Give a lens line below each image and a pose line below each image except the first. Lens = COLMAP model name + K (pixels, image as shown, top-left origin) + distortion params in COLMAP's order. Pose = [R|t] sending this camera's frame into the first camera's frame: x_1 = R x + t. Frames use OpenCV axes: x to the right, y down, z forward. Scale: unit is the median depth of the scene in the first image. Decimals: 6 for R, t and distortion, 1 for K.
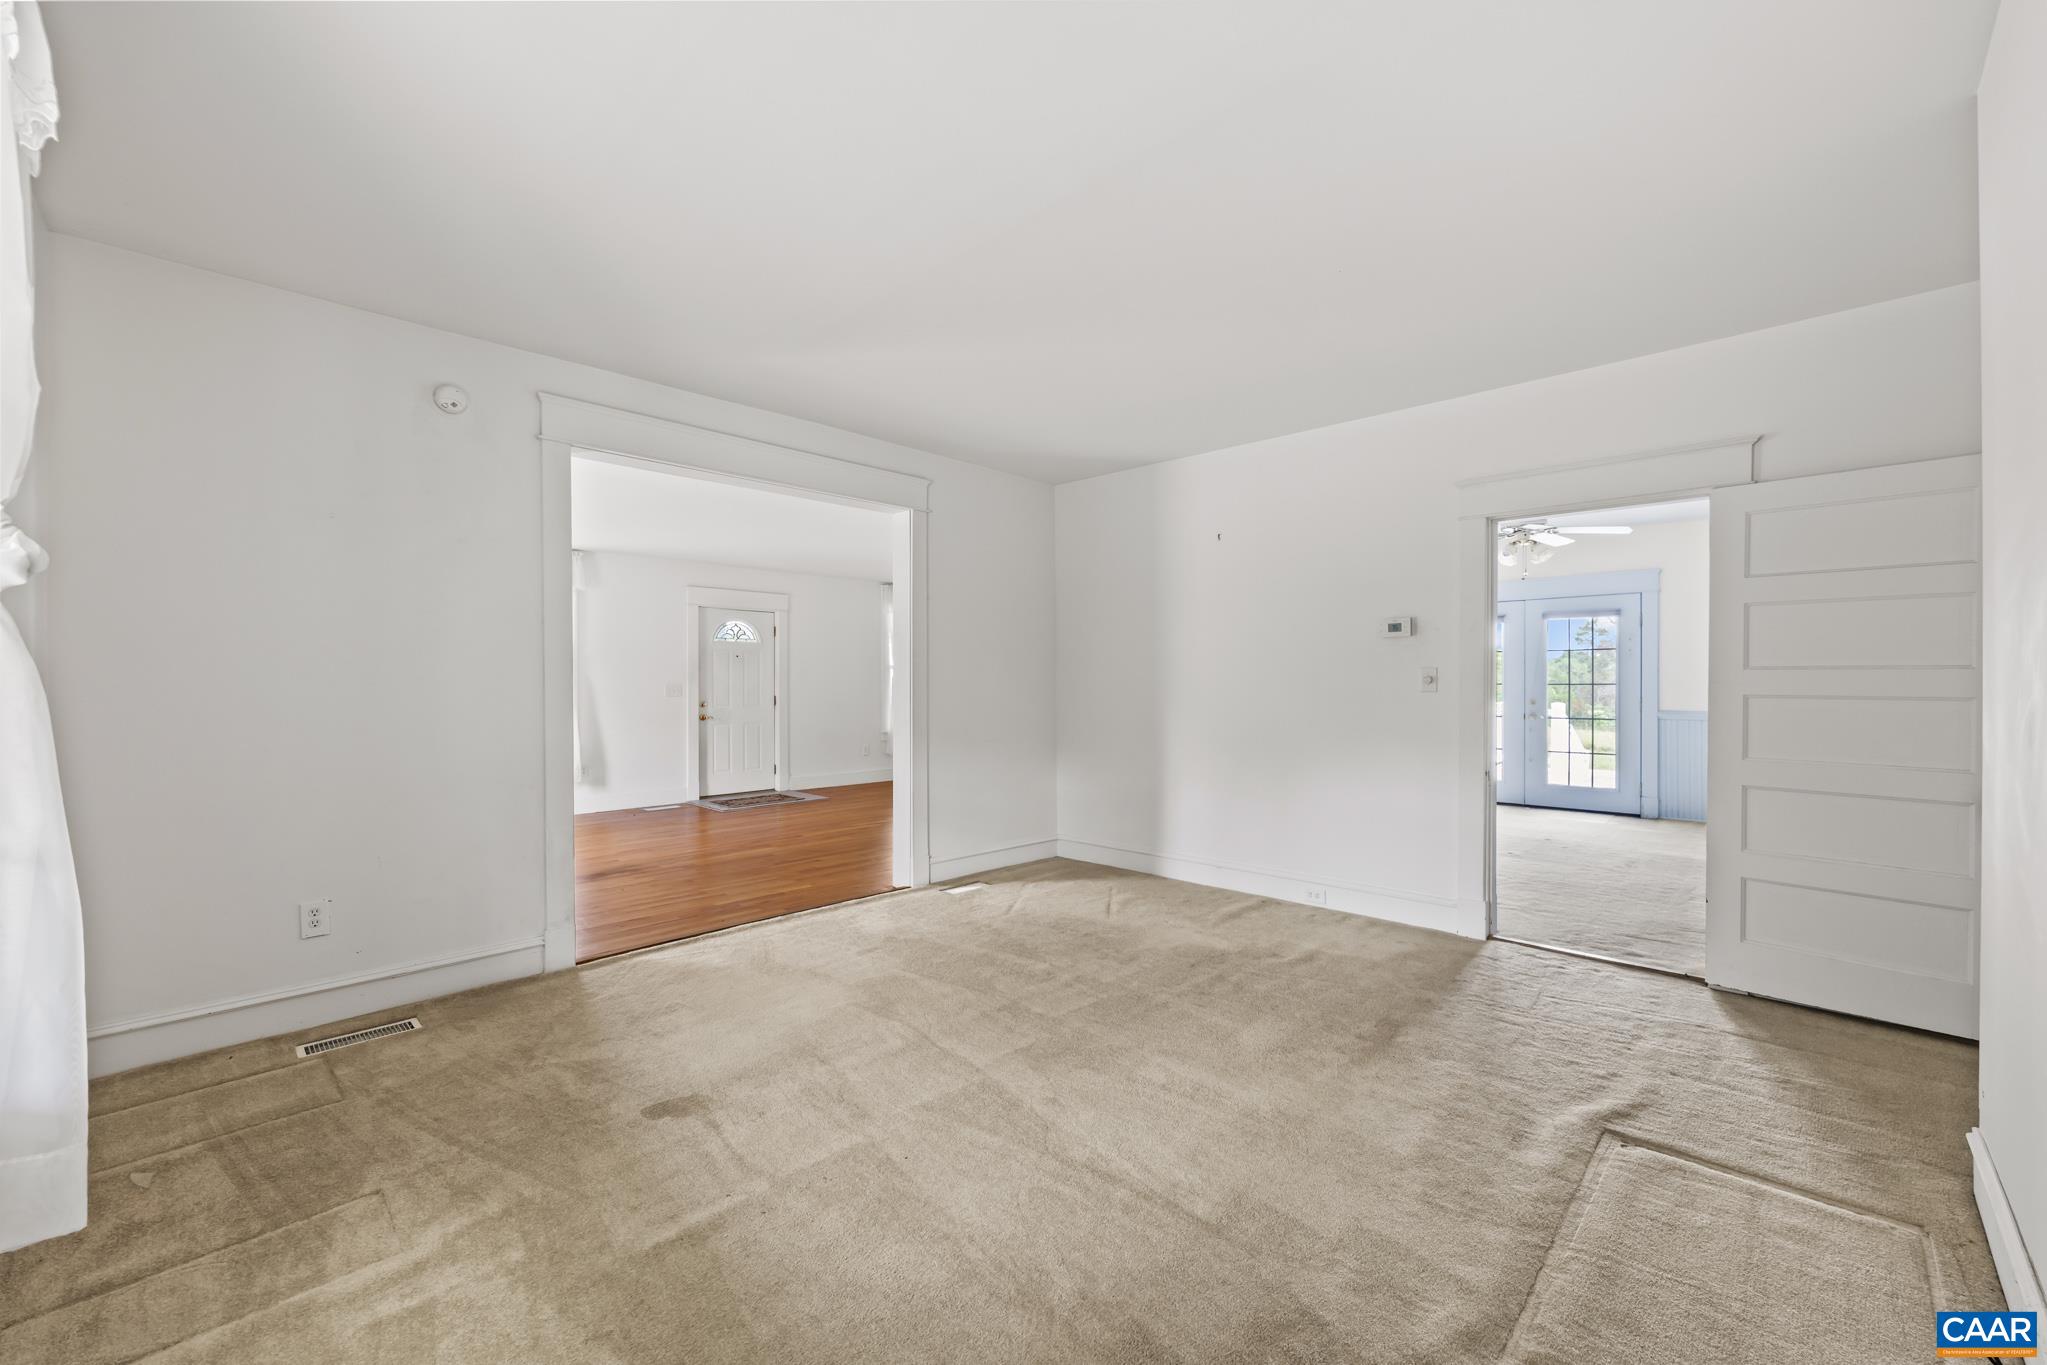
lens RADIAL K [[824.7, 0, 1022.7], [0, 824.7, 680.5], [0, 0, 1]] dist [-0.002791, 0.000360]
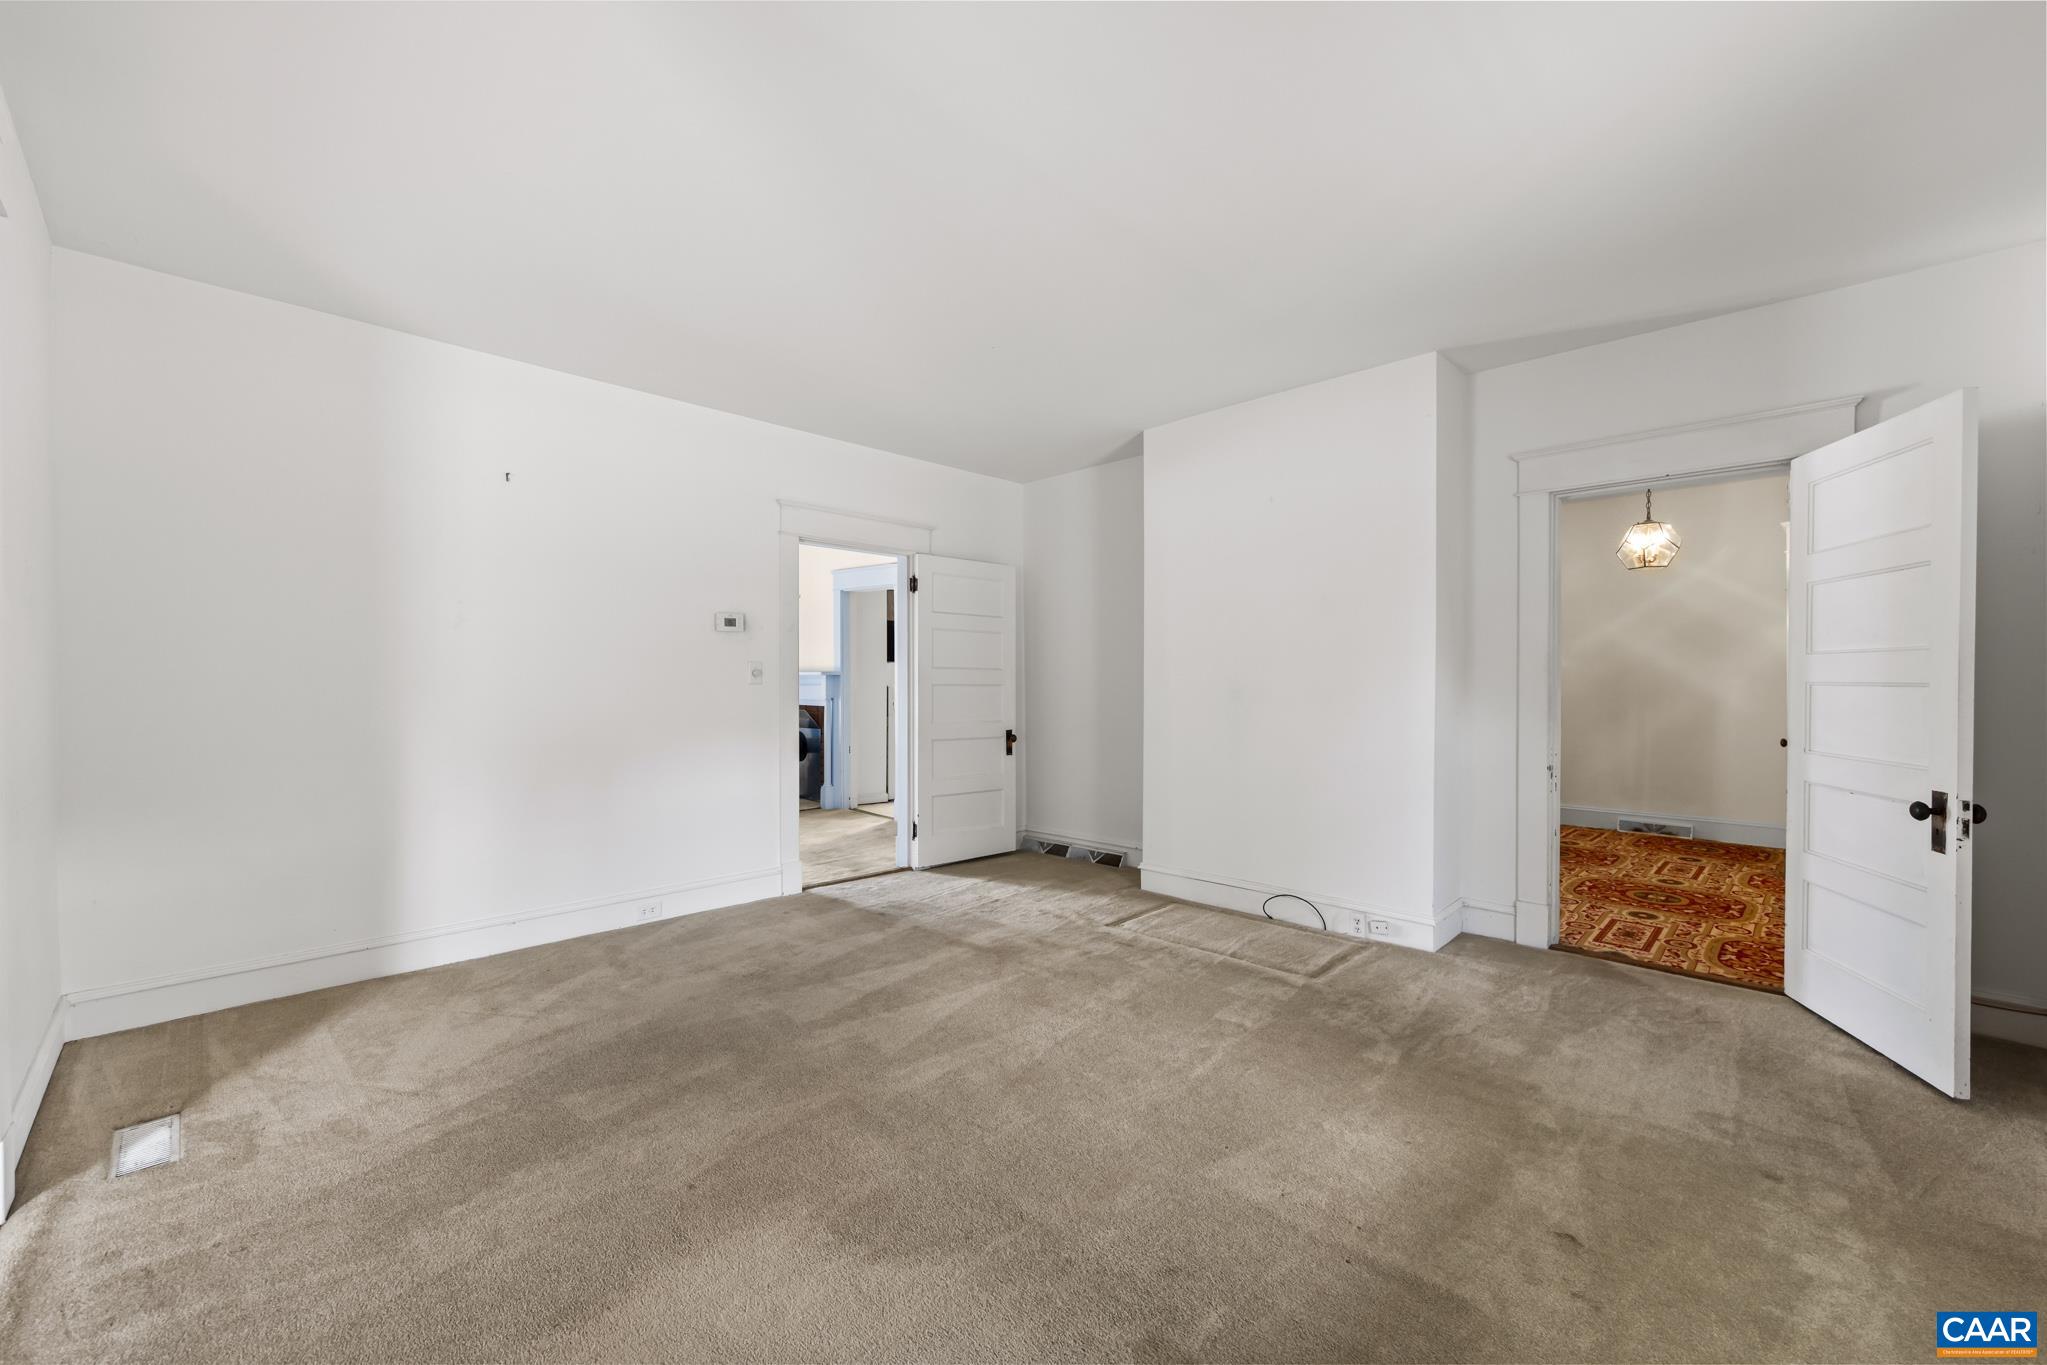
lens RADIAL K [[824.7, 0, 1030.5], [0, 824.7, 680.0], [0, 0, 1]] dist [-0.002791, 0.000360]
pose [[0.003167, -0.004712, 0.999984, -0.684358], [-0.007497, 0.999961, 0.004735, 0.000207], [-0.999967, -0.007512, 0.003131, 0.725485]]
